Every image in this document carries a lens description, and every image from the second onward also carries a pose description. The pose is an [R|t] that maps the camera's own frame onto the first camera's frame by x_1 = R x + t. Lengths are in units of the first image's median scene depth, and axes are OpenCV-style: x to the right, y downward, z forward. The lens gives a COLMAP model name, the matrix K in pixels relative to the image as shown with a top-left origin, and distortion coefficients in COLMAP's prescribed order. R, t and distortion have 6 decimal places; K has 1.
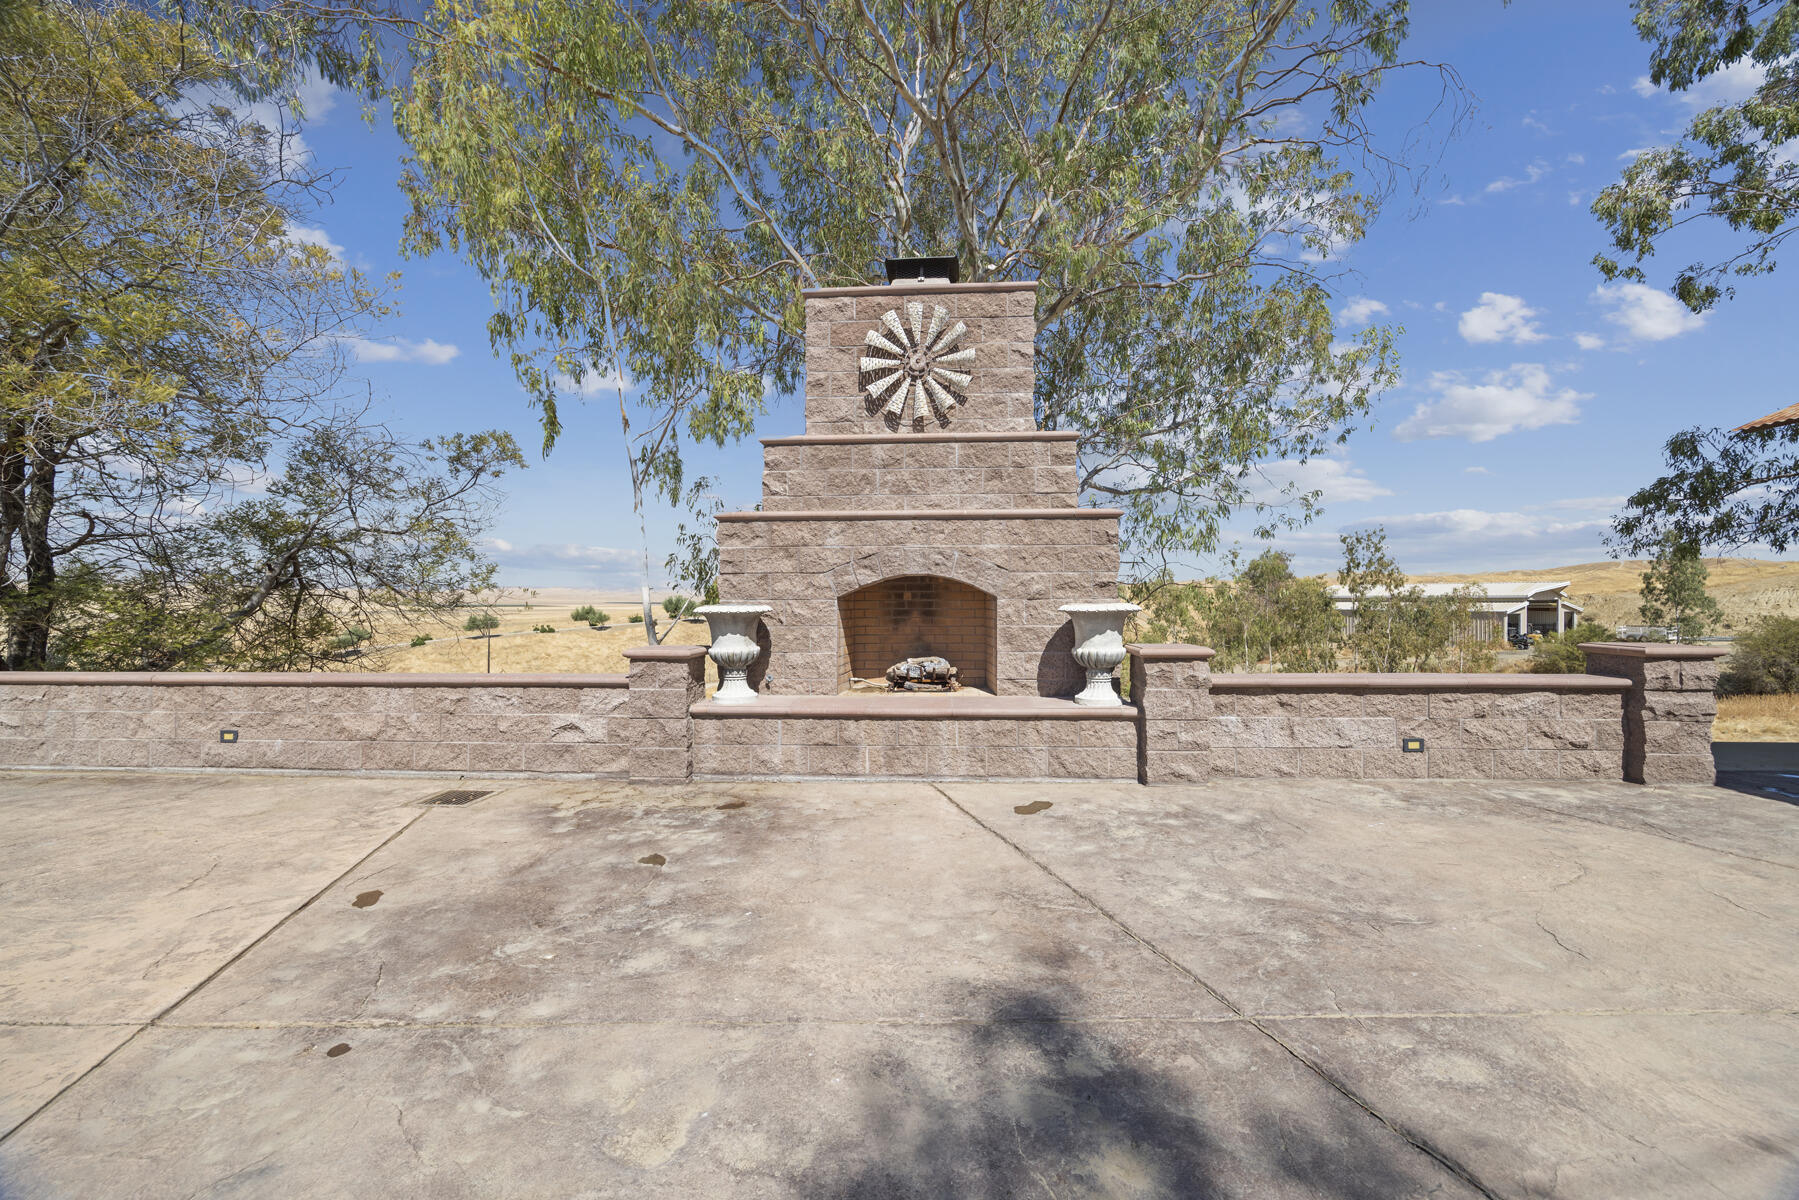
lens RADIAL K [[693.8, 0, 901.0], [0, 693.8, 595.1], [0, 0, 1]] dist [-0.001192, -0.000092]
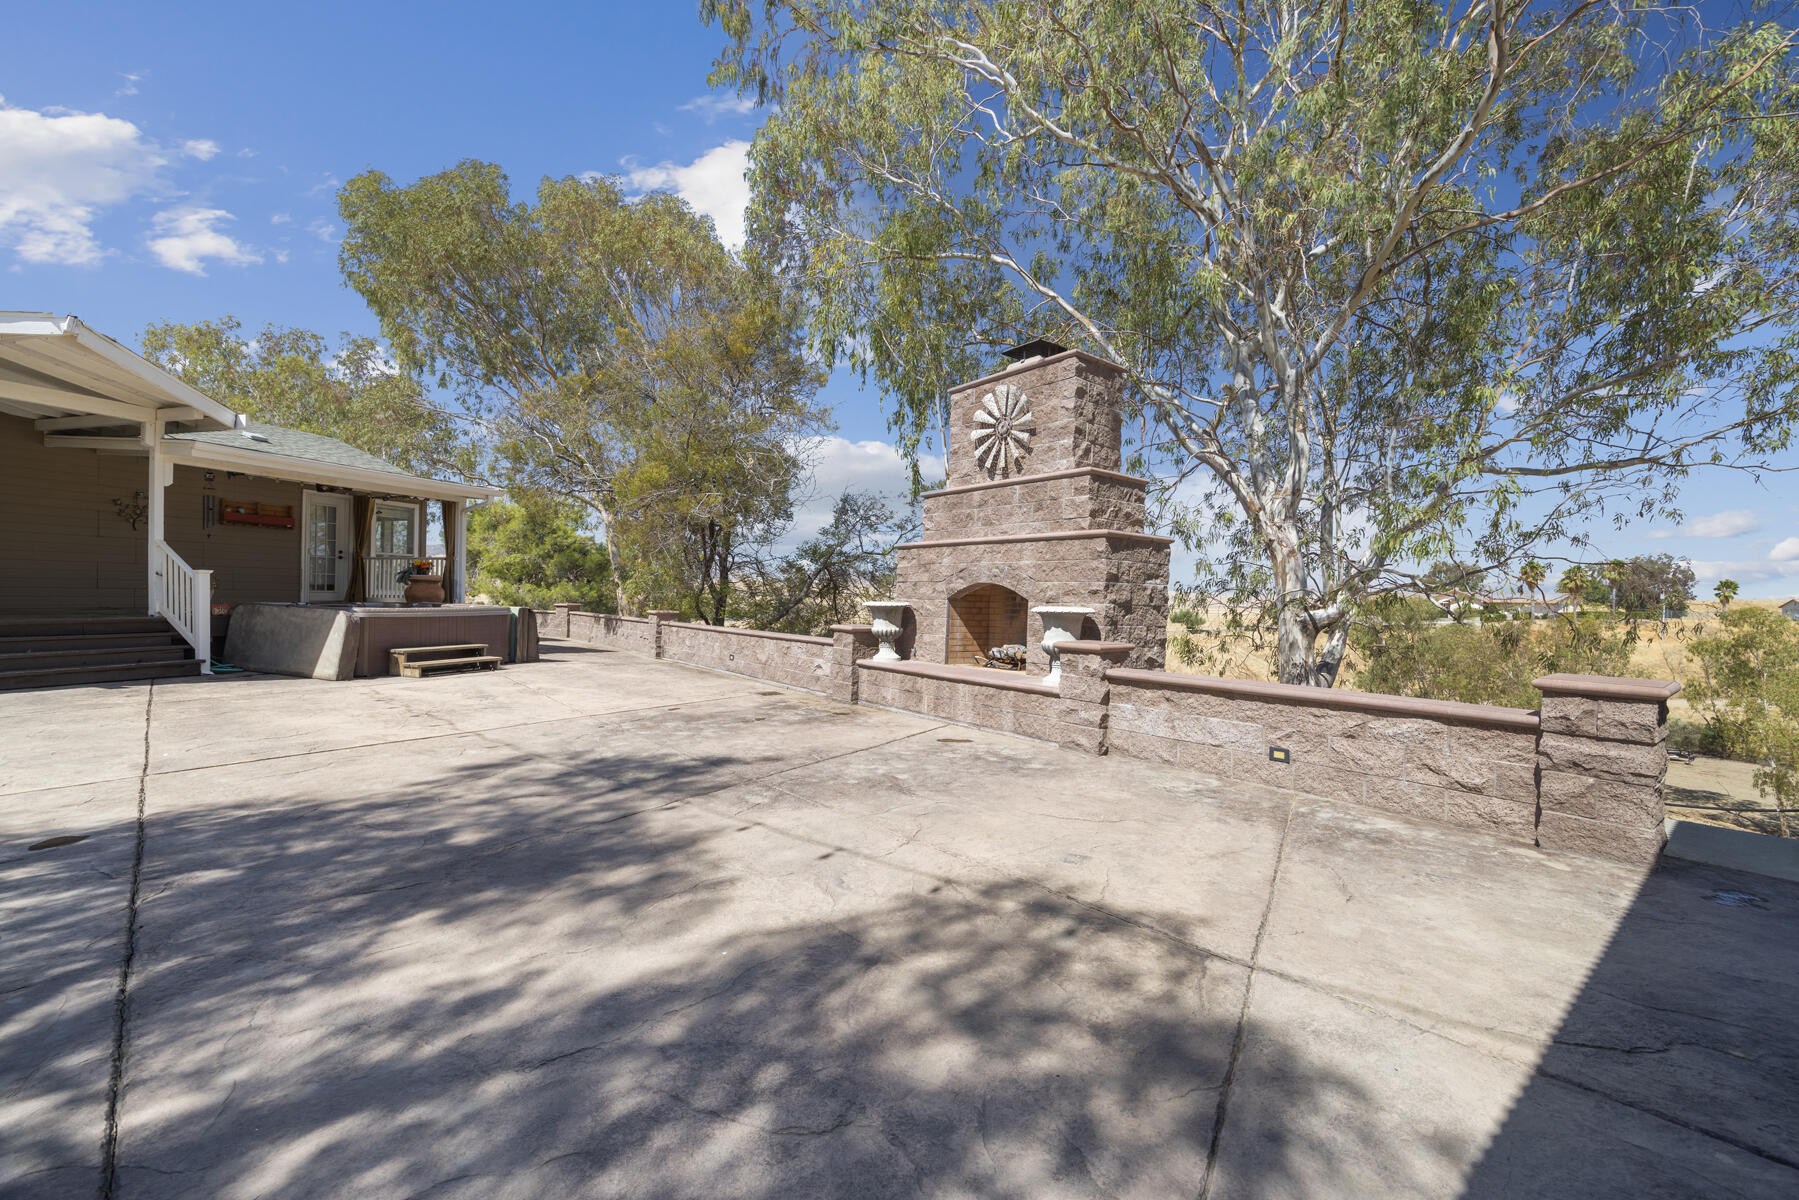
lens RADIAL K [[700.8, 0, 899.1], [0, 700.8, 593.8], [0, 0, 1]] dist [-0.000137, -0.000055]
pose [[0.676171, 0.014611, -0.736600, 0.958048], [-0.017525, 0.999839, 0.003745, -0.010544], [0.736536, 0.010377, 0.676319, -0.087192]]
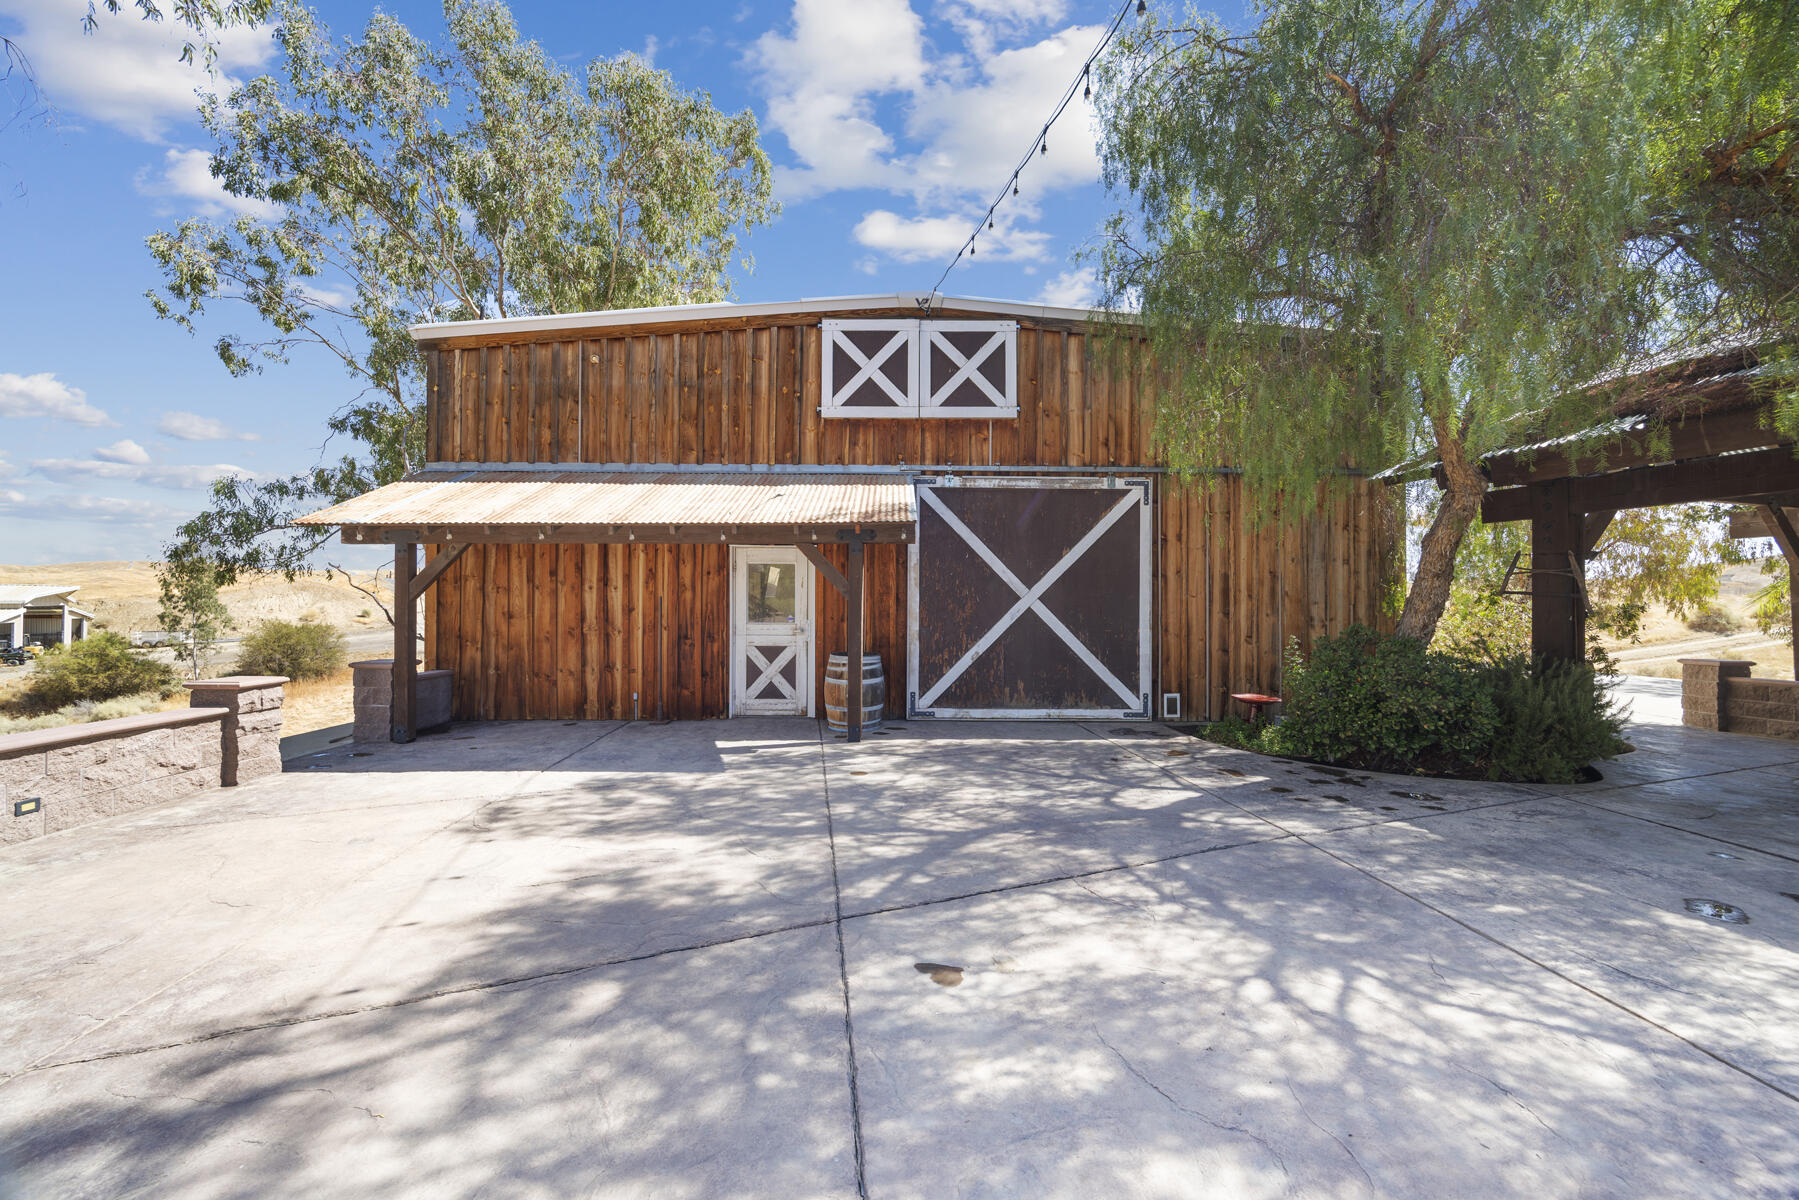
lens RADIAL K [[709.0, 0, 903.3], [0, 709.0, 596.2], [0, 0, 1]] dist [0.000014, -0.000011]
pose [[-0.063013, 0.006561, 0.997991, -0.298014], [-0.005896, 0.999958, -0.006946, -0.071333], [-0.997995, -0.006322, -0.062971, -0.151450]]
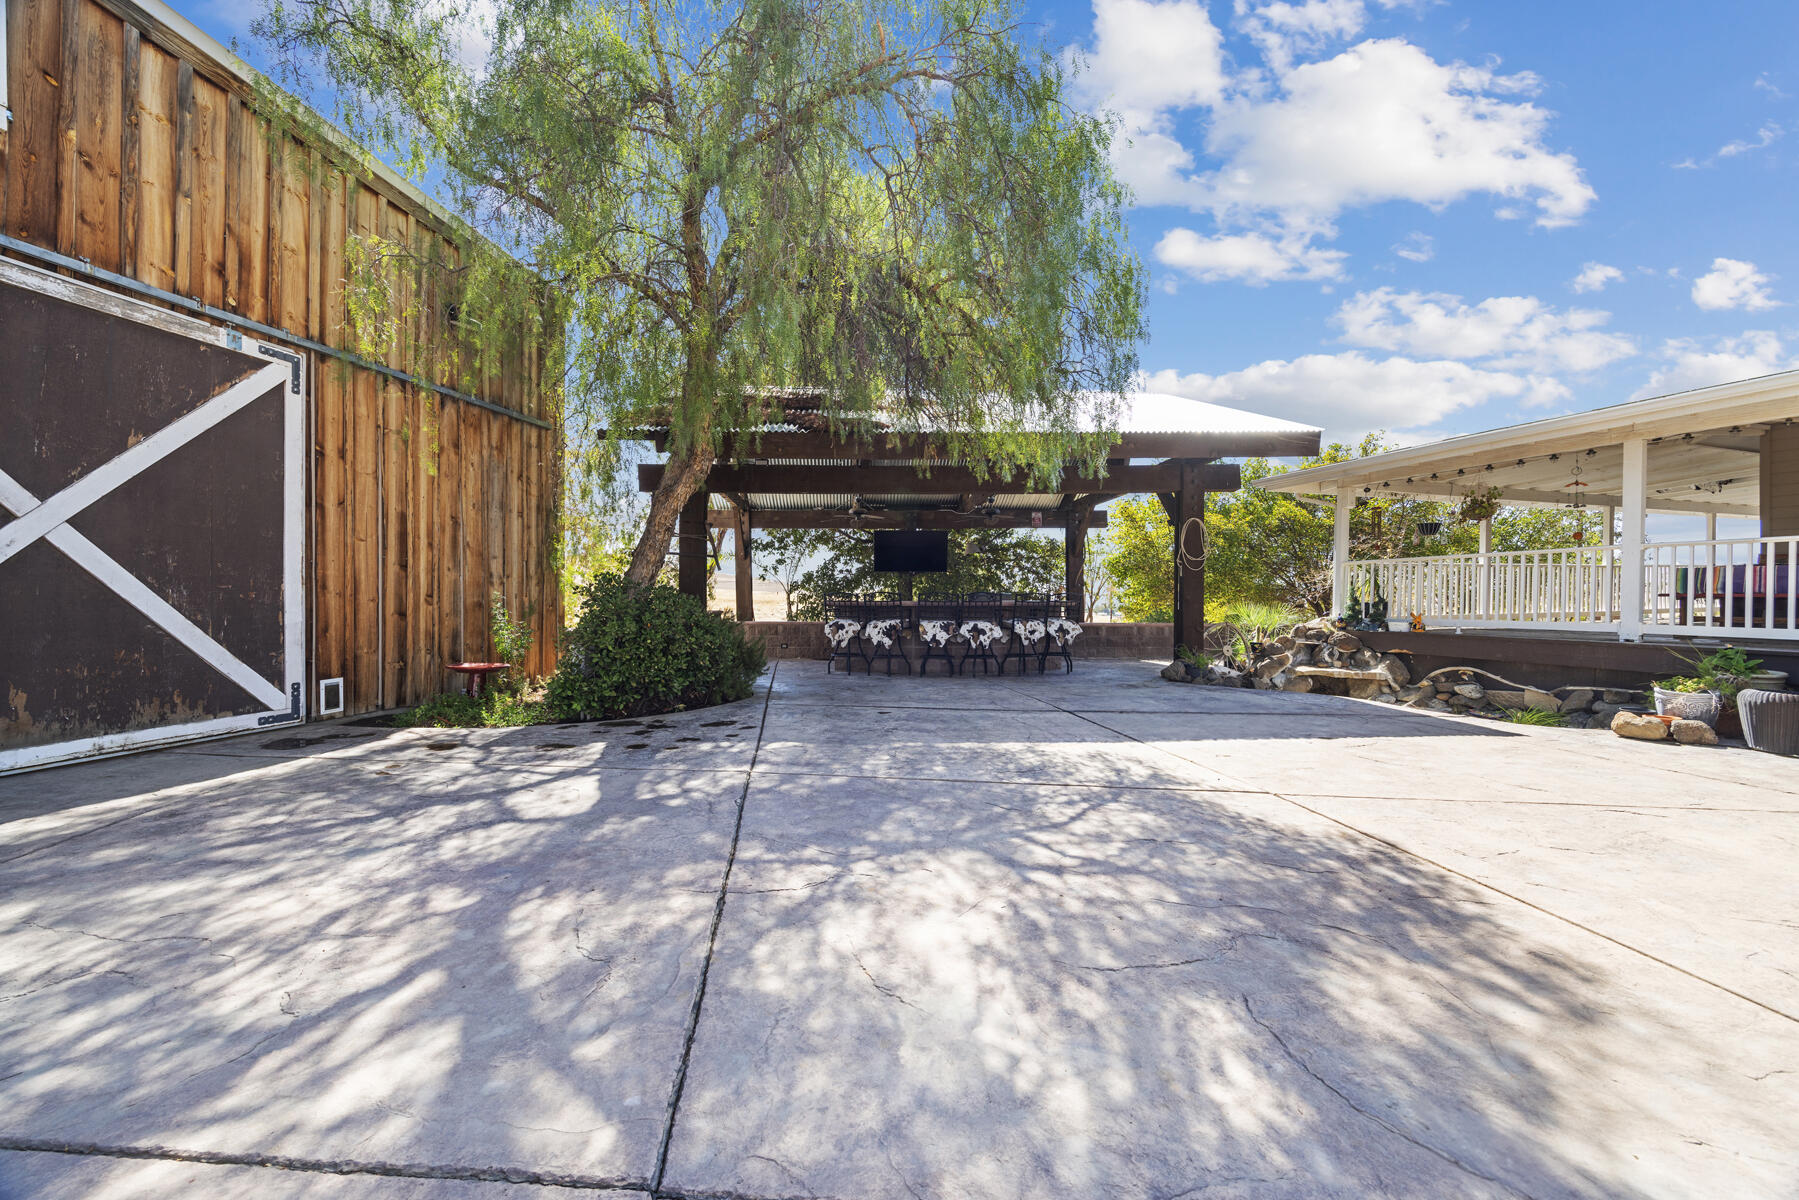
lens RADIAL K [[686.8, 0, 905.4], [0, 686.8, 597.3], [0, 0, 1]] dist [-0.007948, 0.000008]
pose [[-0.989840, -0.003383, 0.142149, 0.261612], [-0.002916, 0.999990, 0.003496, 0.005140], [-0.142159, 0.003046, -0.989839, 0.076899]]
